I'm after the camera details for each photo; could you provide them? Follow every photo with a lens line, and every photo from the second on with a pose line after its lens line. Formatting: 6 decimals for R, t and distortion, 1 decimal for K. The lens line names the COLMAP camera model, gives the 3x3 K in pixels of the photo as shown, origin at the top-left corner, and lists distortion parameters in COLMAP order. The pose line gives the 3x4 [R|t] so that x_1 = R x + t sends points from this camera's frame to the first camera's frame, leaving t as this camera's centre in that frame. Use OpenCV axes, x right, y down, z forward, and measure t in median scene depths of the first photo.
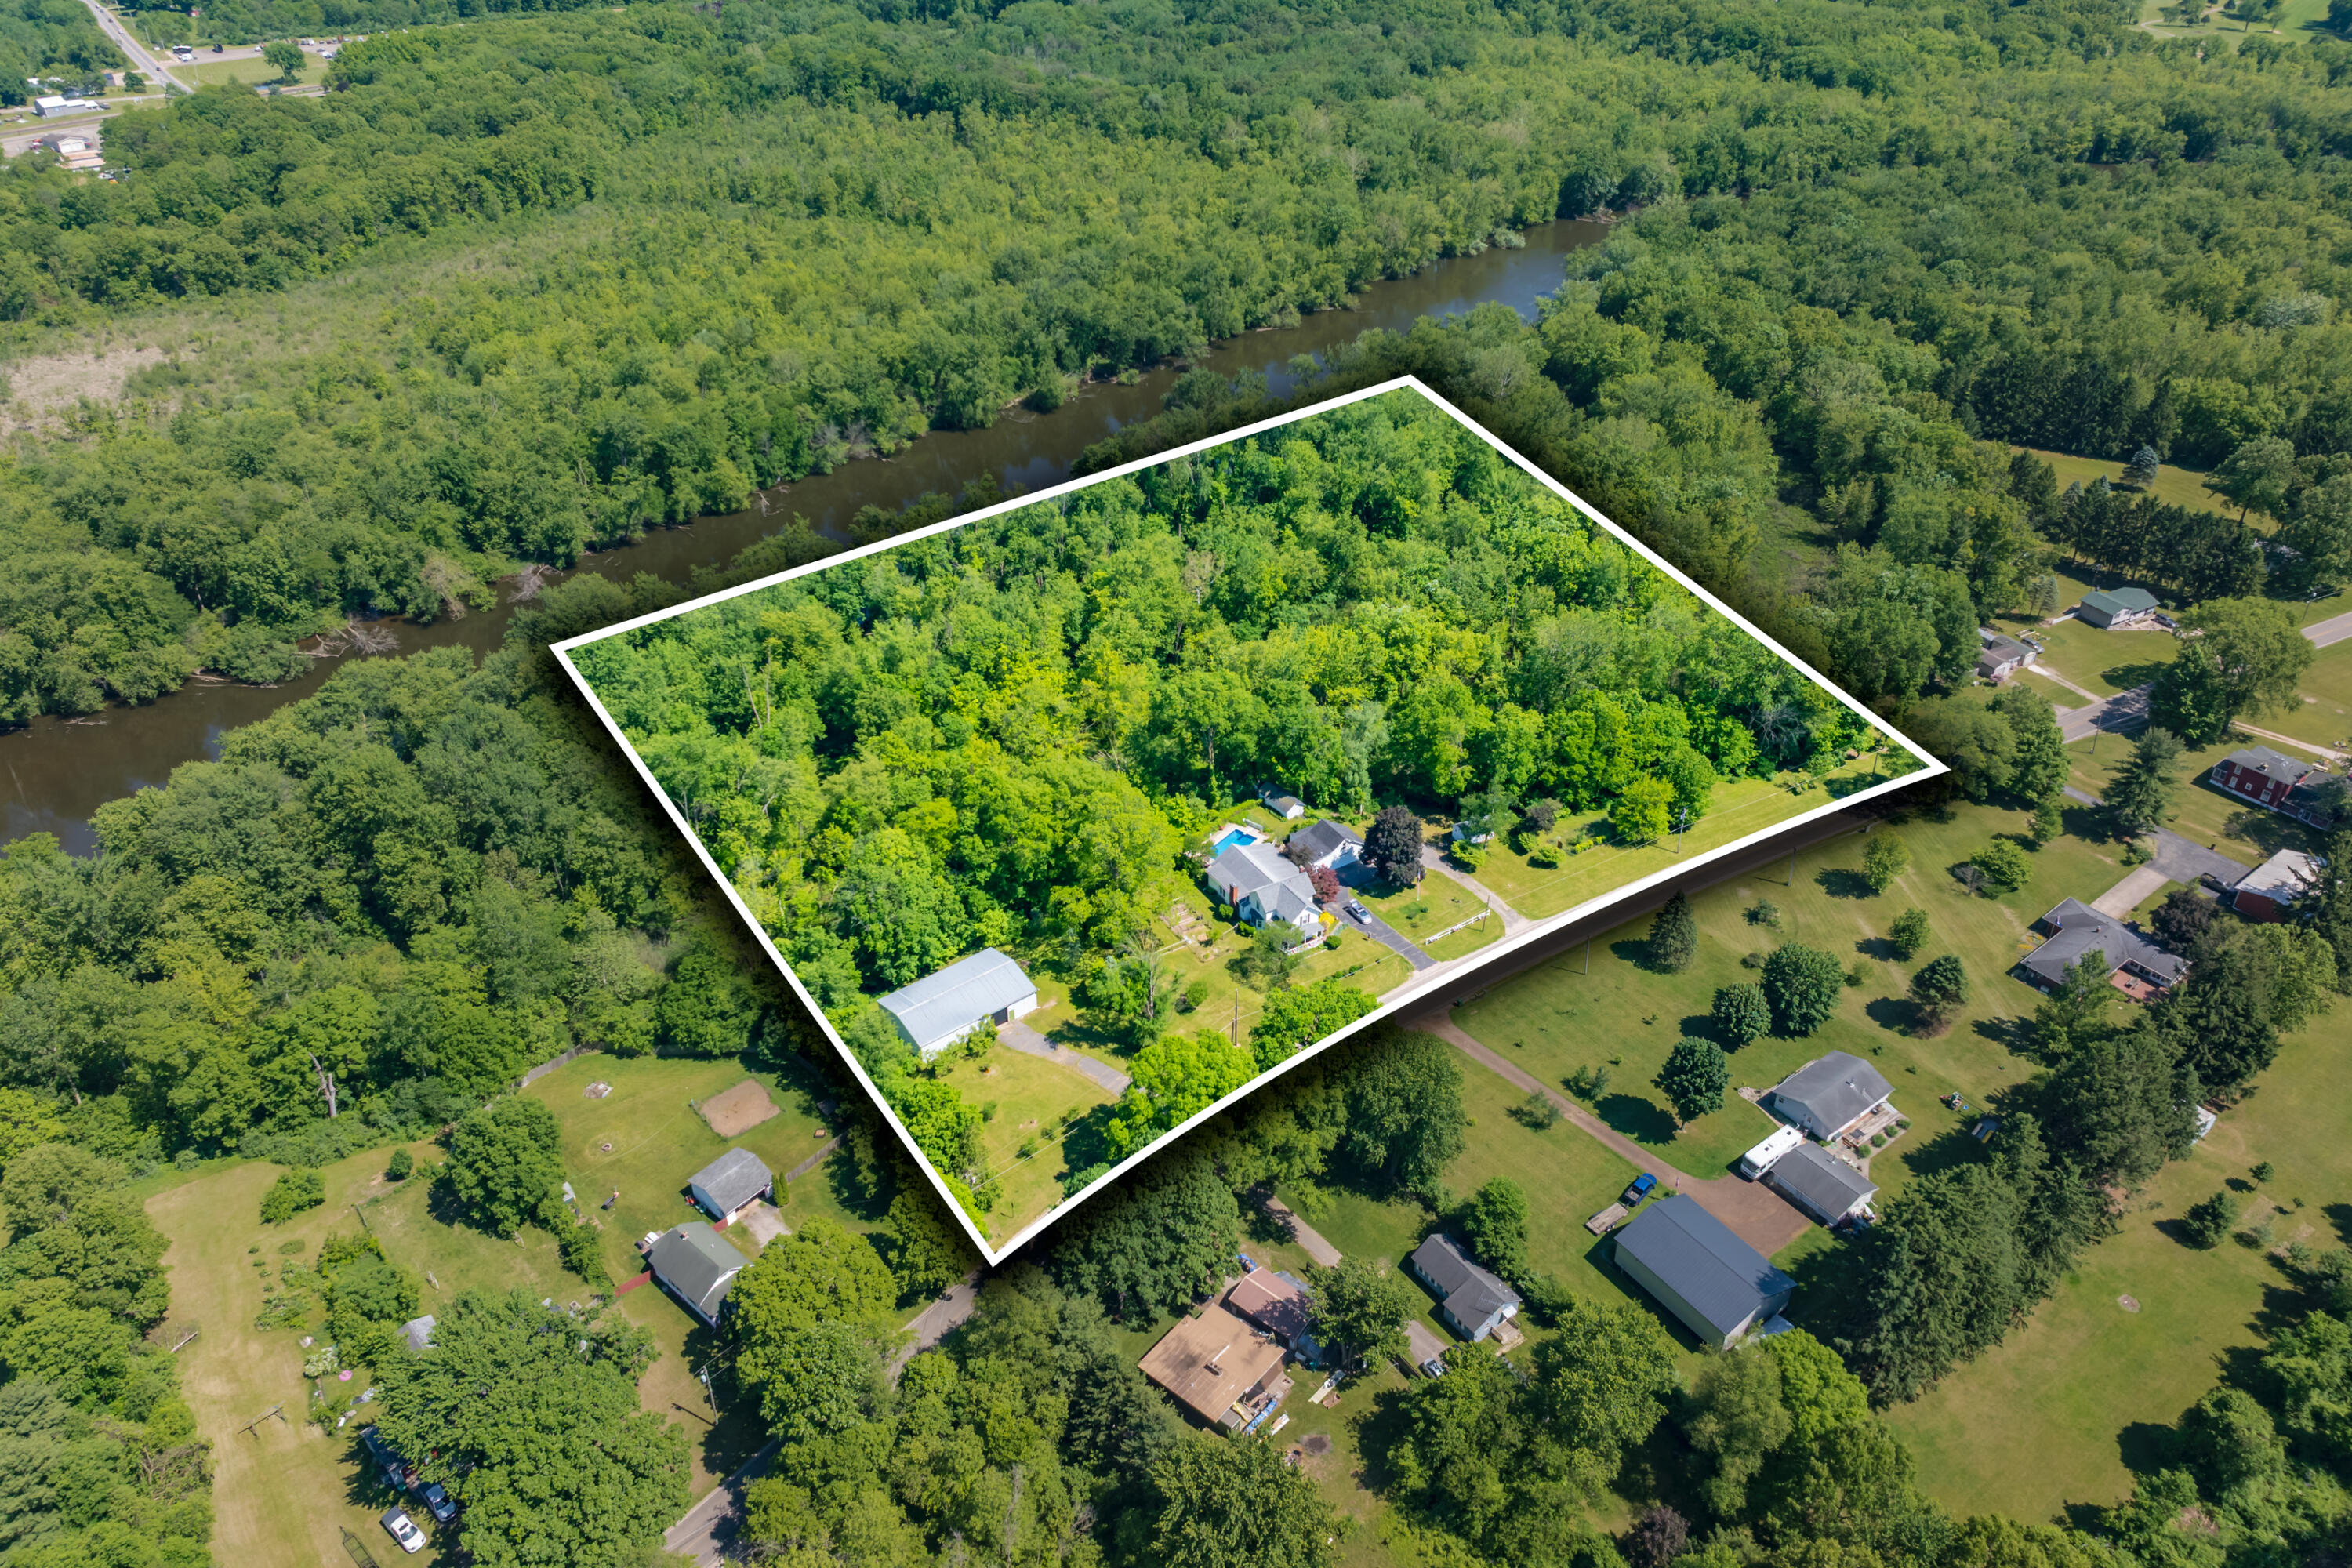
lens RADIAL K [[1601.2, 0, 1143.6], [0, 1601.2, 776.9], [0, 0, 1]] dist [-0.014767, 0.006389]
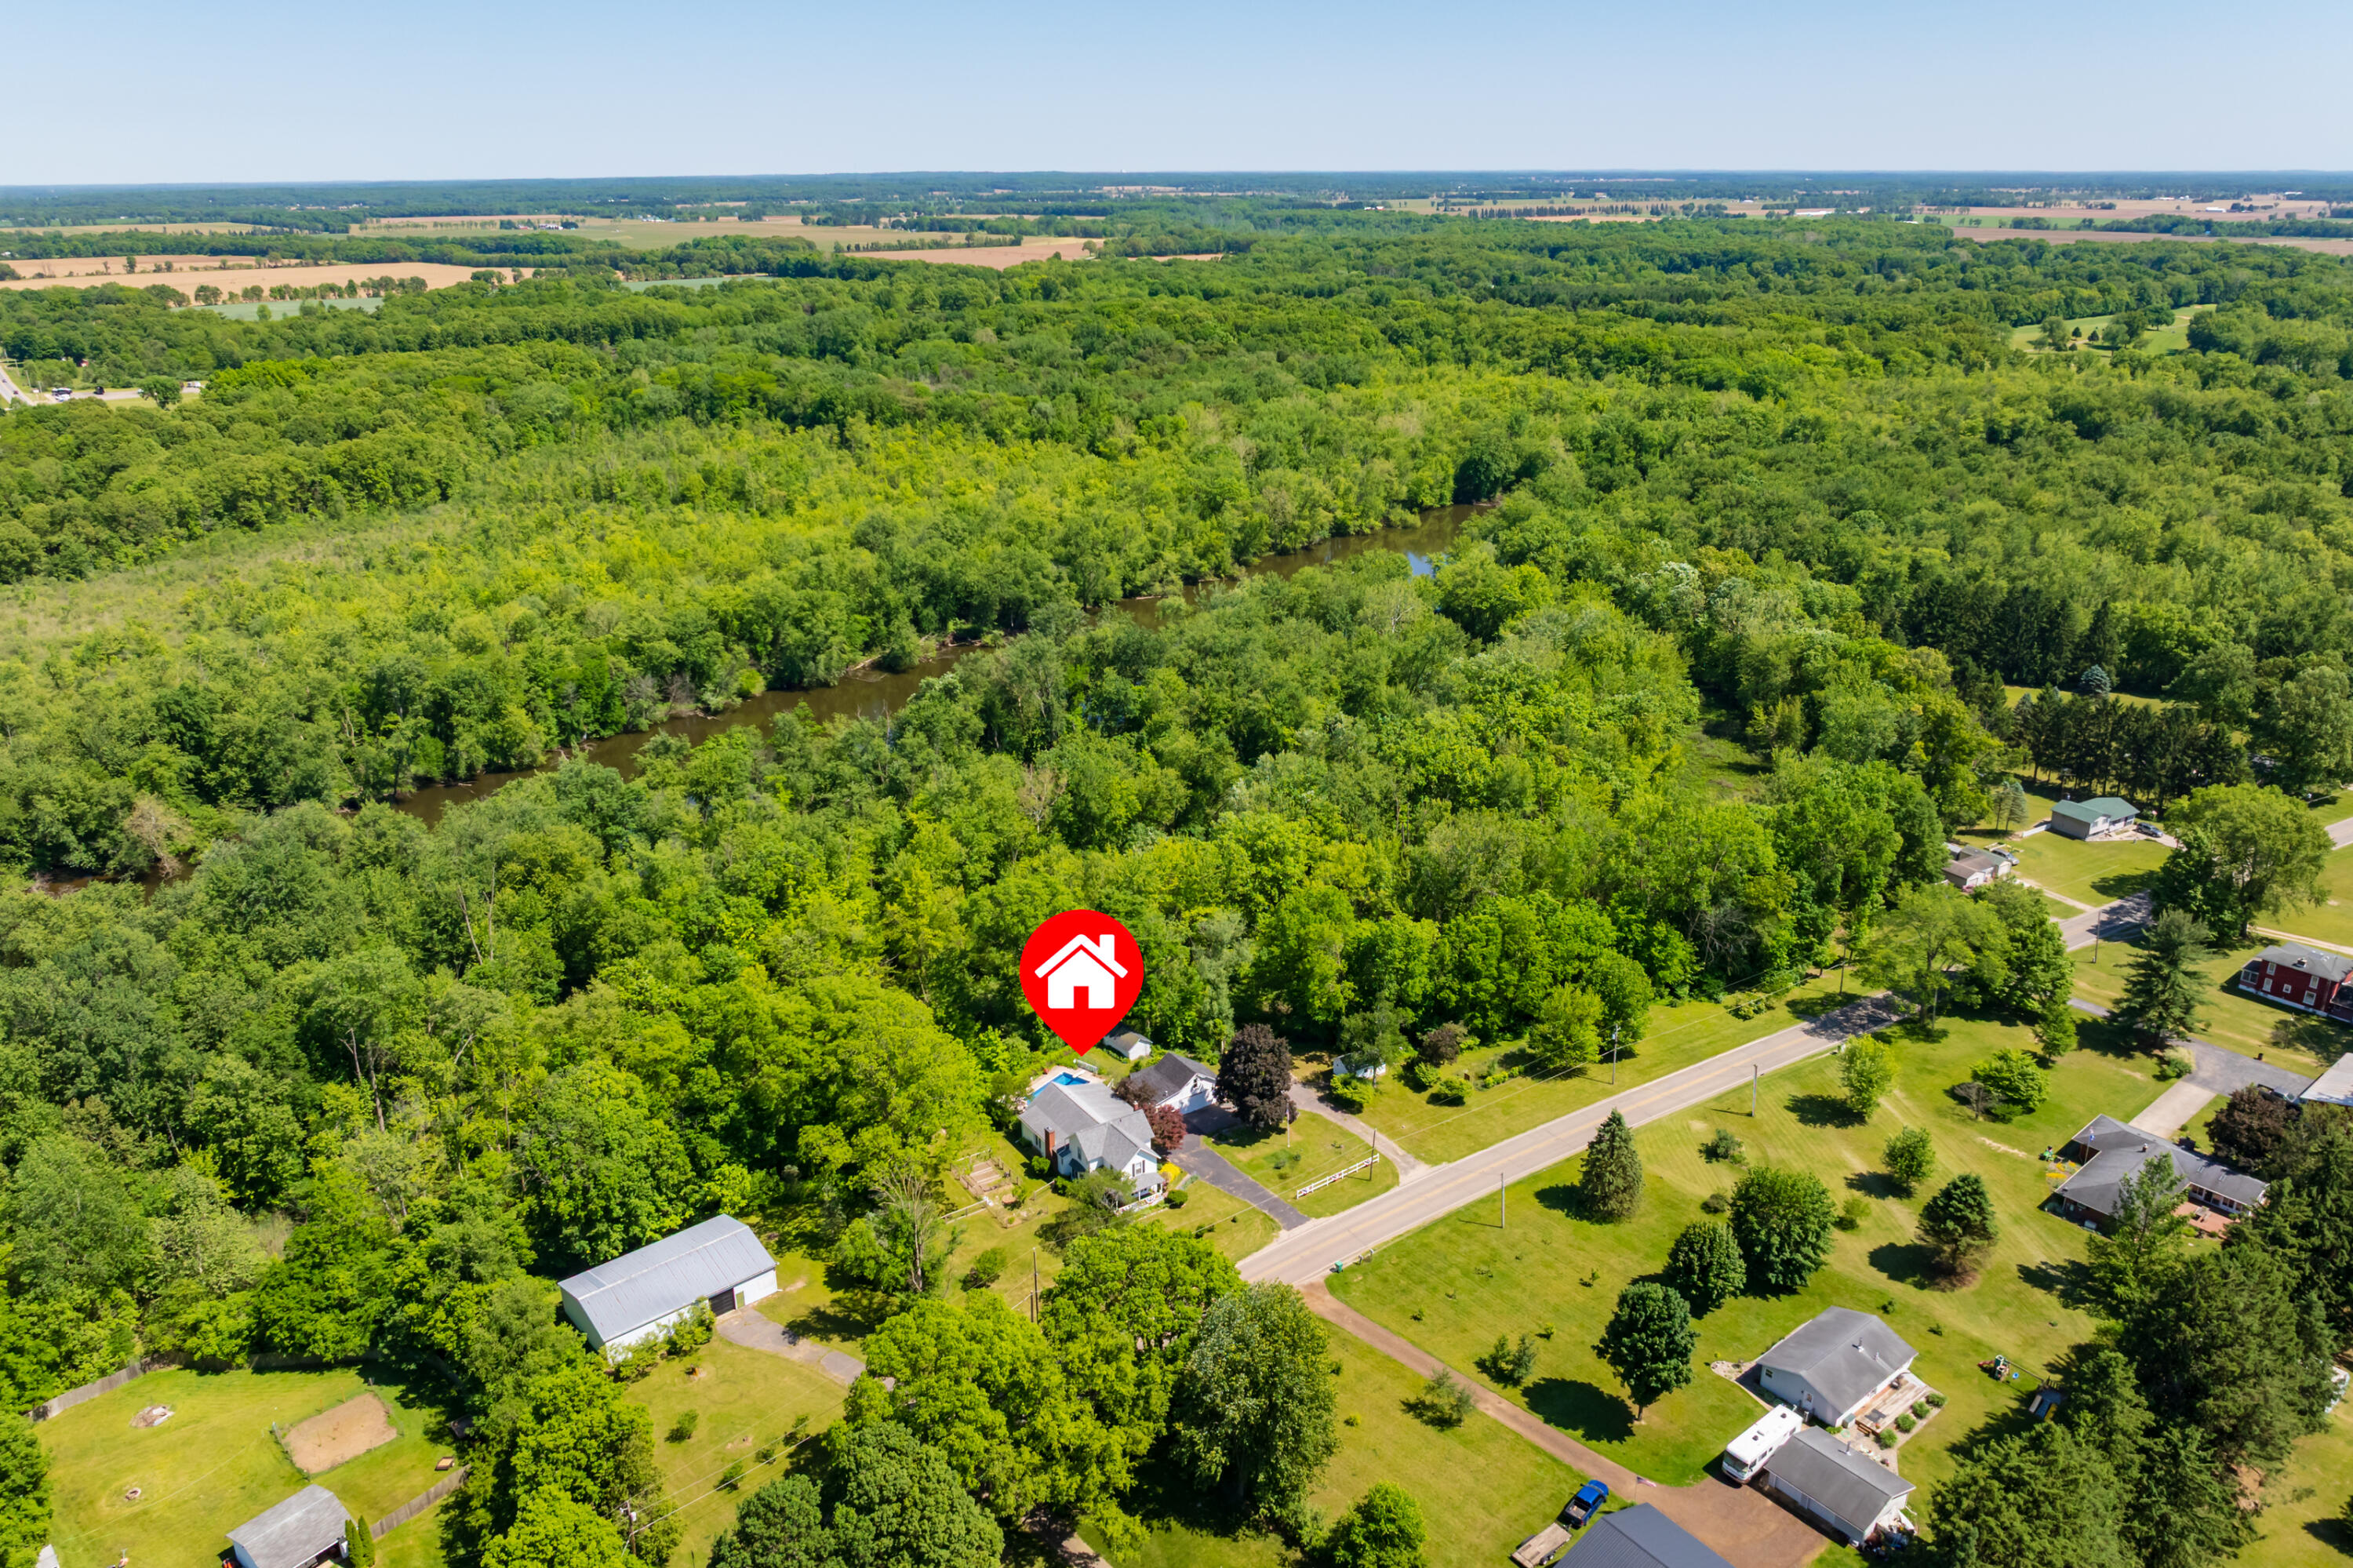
lens RADIAL K [[1693.3, 0, 1135.4], [0, 1693.3, 790.4], [0, 0, 1]] dist [-0.039406, 0.036789]
pose [[0.998860, -0.012684, 0.046016, 0.054736], [0.021736, 0.979161, -0.201918, 0.064315], [-0.042496, 0.202689, 0.978321, 0.145523]]
